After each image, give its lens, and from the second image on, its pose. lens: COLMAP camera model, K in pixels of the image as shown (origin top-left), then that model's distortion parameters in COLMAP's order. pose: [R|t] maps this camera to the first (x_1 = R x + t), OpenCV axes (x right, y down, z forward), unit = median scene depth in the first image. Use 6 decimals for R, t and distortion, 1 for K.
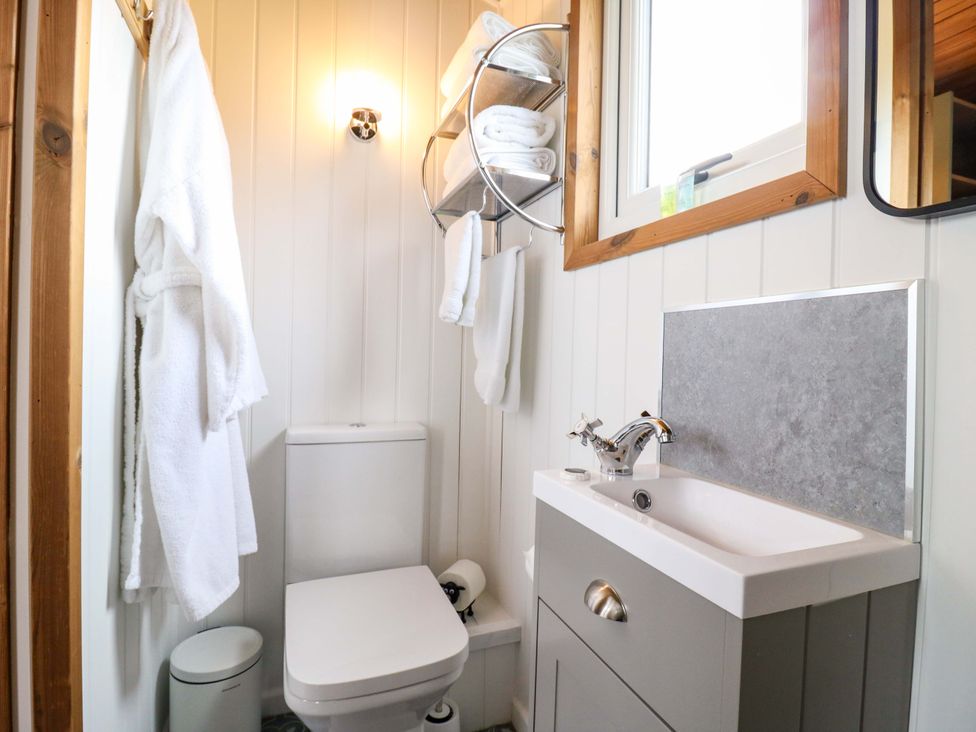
lens RADIAL K [[508.2, 0, 493.8], [0, 508.2, 355.6], [0, 0, 1]] dist [0.001060, -0.013230]
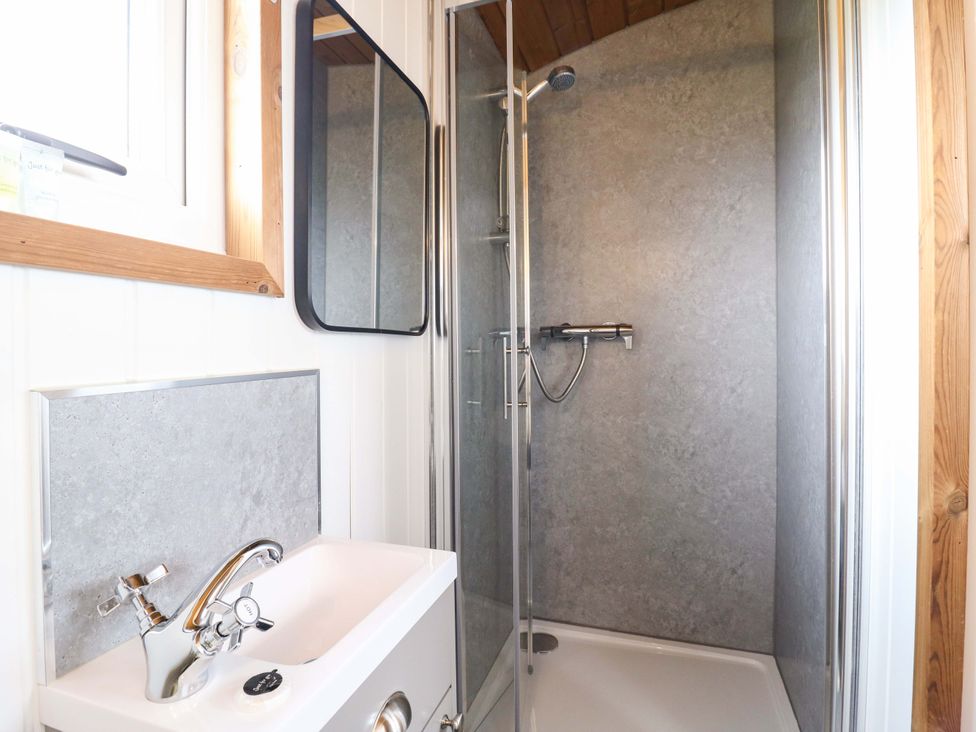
lens RADIAL K [[508.2, 0, 493.8], [0, 508.2, 355.6], [0, 0, 1]] dist [0.001060, -0.013230]
pose [[-0.761825, -0.026377, 0.647246, -0.487227], [-0.002204, 0.999270, 0.038128, -0.205595], [-0.647779, 0.027620, -0.761327, 1.497220]]
